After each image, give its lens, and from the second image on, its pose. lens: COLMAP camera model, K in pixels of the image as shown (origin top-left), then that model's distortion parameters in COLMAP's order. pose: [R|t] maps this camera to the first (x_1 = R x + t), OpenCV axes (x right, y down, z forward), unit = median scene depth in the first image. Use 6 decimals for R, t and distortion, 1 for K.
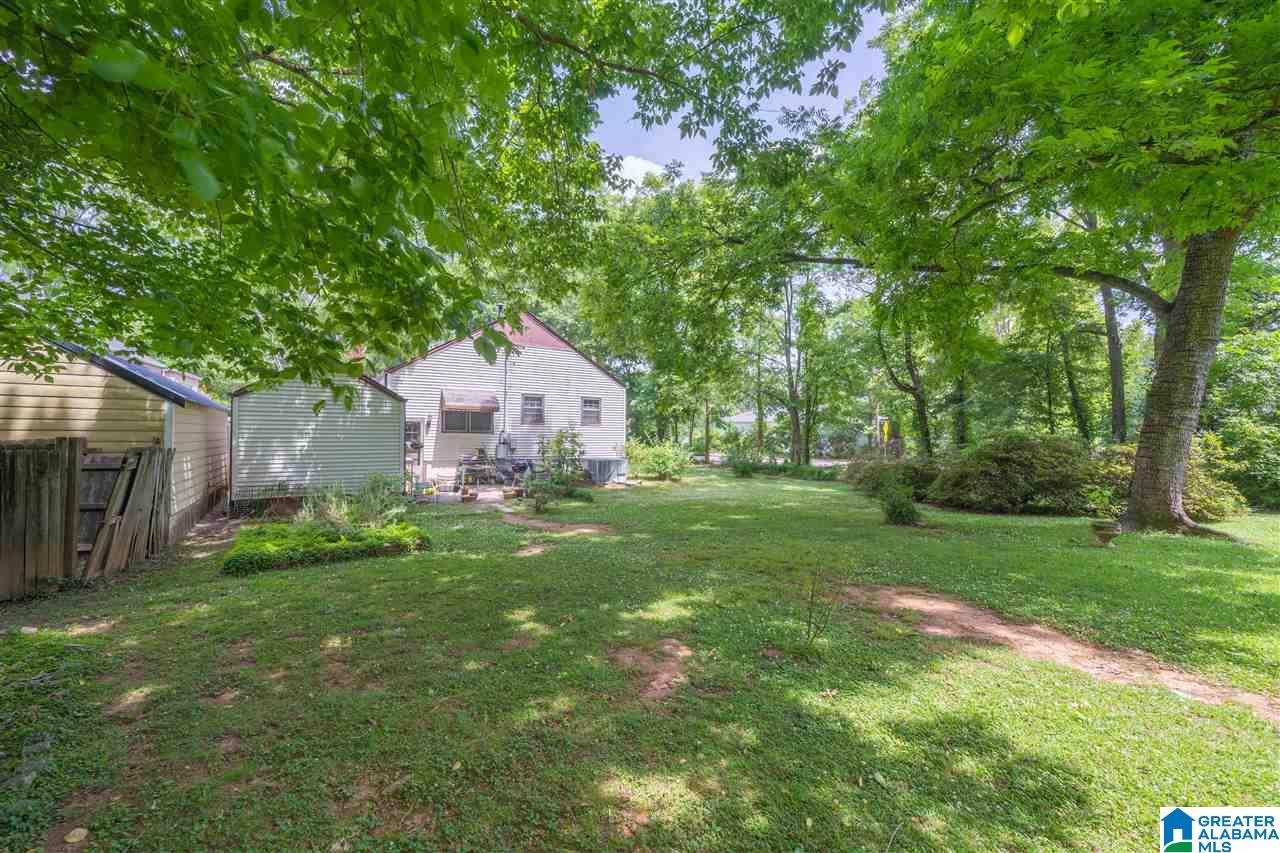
lens RADIAL K [[499.8, 0, 638.4], [0, 499.8, 429.7], [0, 0, 1]] dist [-0.002627, -0.000083]
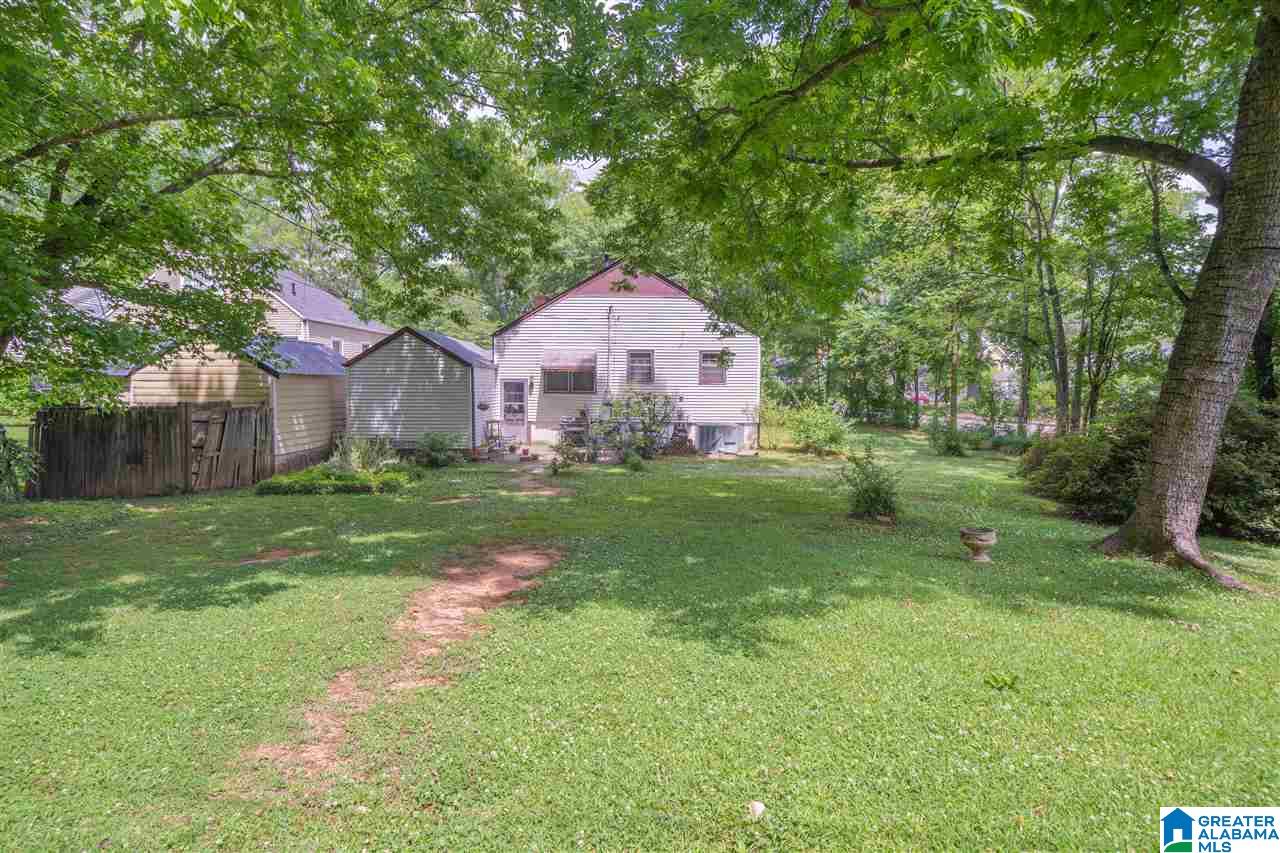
lens RADIAL K [[675.5, 0, 643.8], [0, 675.5, 423.8], [0, 0, 1]] dist [-0.000310, -0.000396]
pose [[0.854829, 0.026588, -0.518228, 0.455454], [0.006260, 0.998085, 0.061534, -0.014365], [0.518872, -0.055845, 0.853026, -0.043639]]
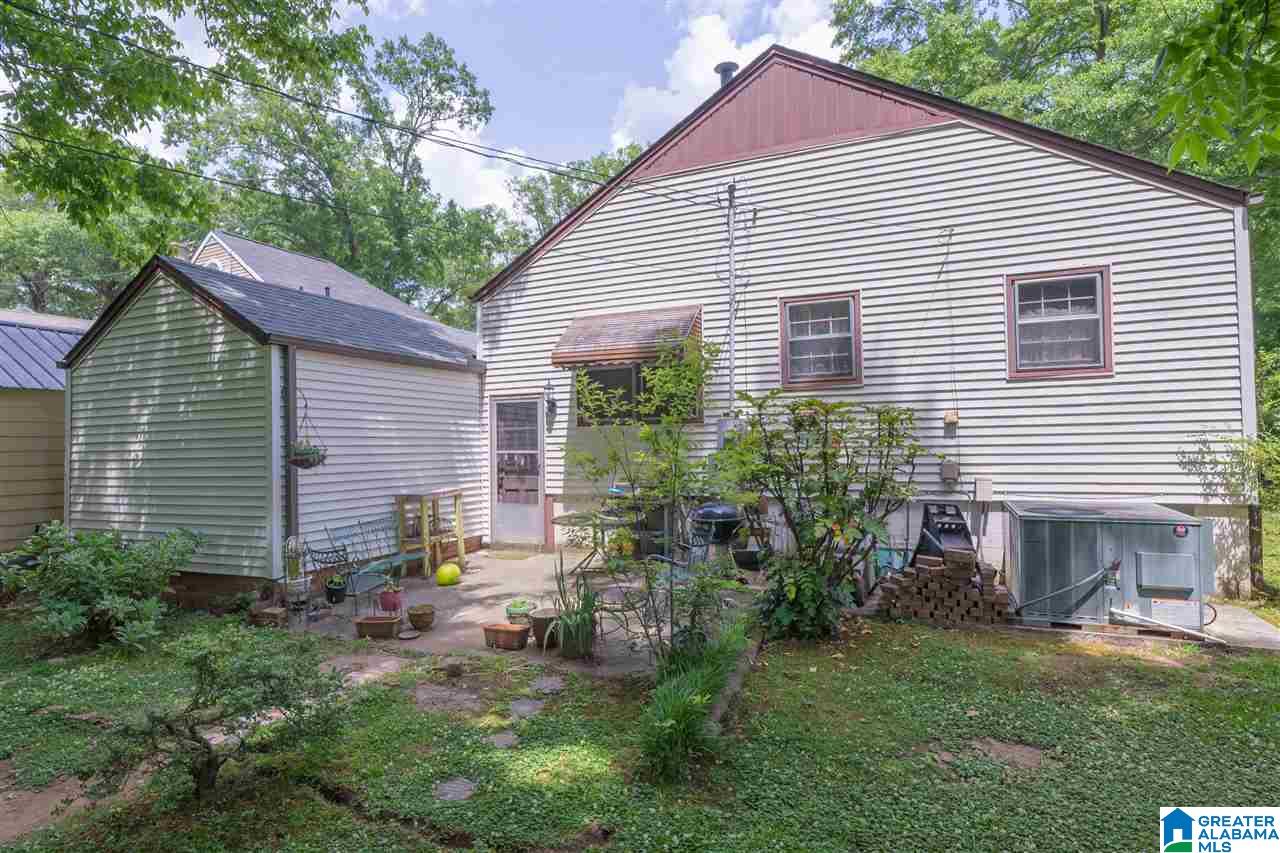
lens RADIAL K [[675.5, 0, 631.6], [0, 675.5, 430.0], [0, 0, 1]] dist [-0.000310, -0.000396]
pose [[0.570539, -0.040190, -0.820287, 0.077187], [0.029687, 0.999158, -0.028305, 0.025128], [0.820734, -0.008203, 0.571252, 0.696026]]
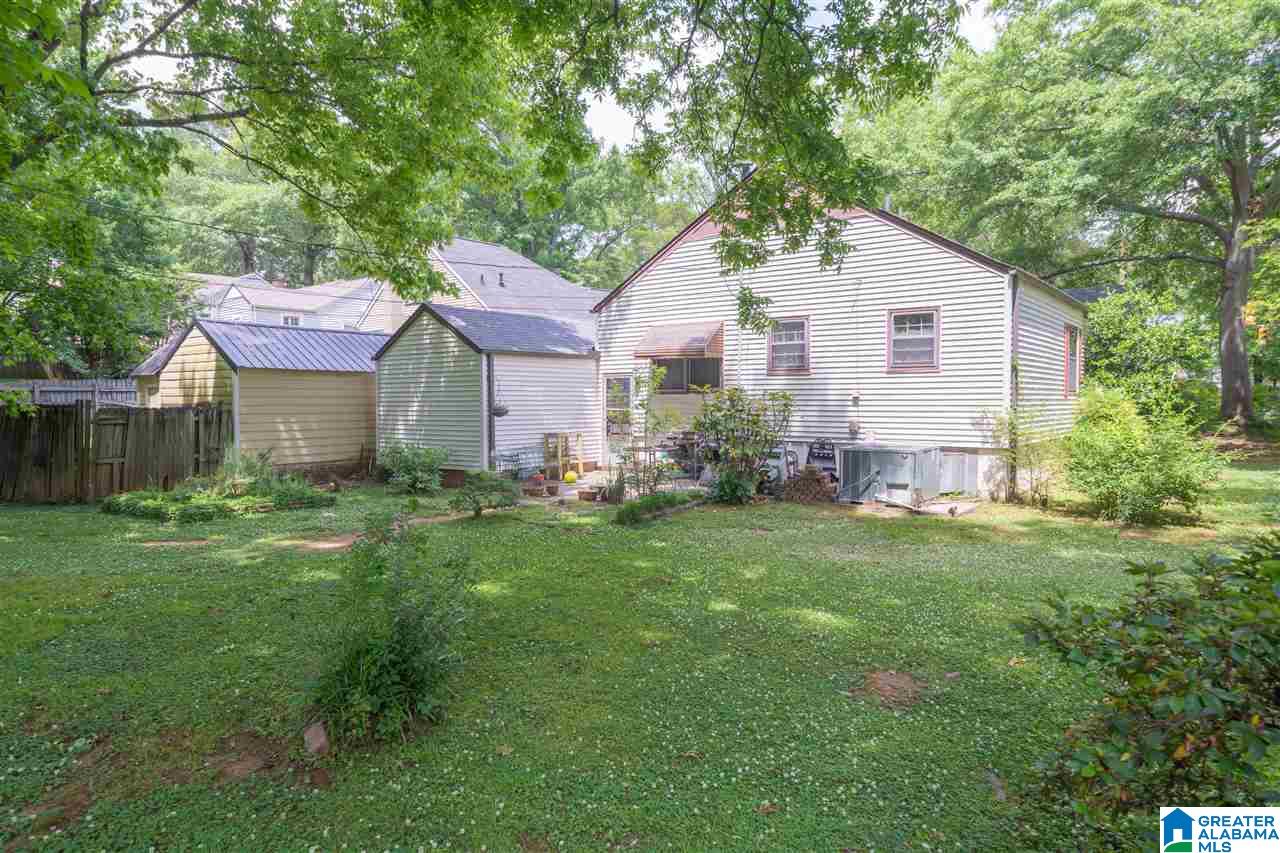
lens RADIAL K [[816.6, 0, 637.8], [0, 816.6, 427.0], [0, 0, 1]] dist [-0.005820, -0.000357]
pose [[0.352390, 0.019691, -0.935646, 0.567413], [0.014618, 0.999541, 0.026541, 0.019723], [0.935739, -0.023030, 0.351940, 0.586091]]
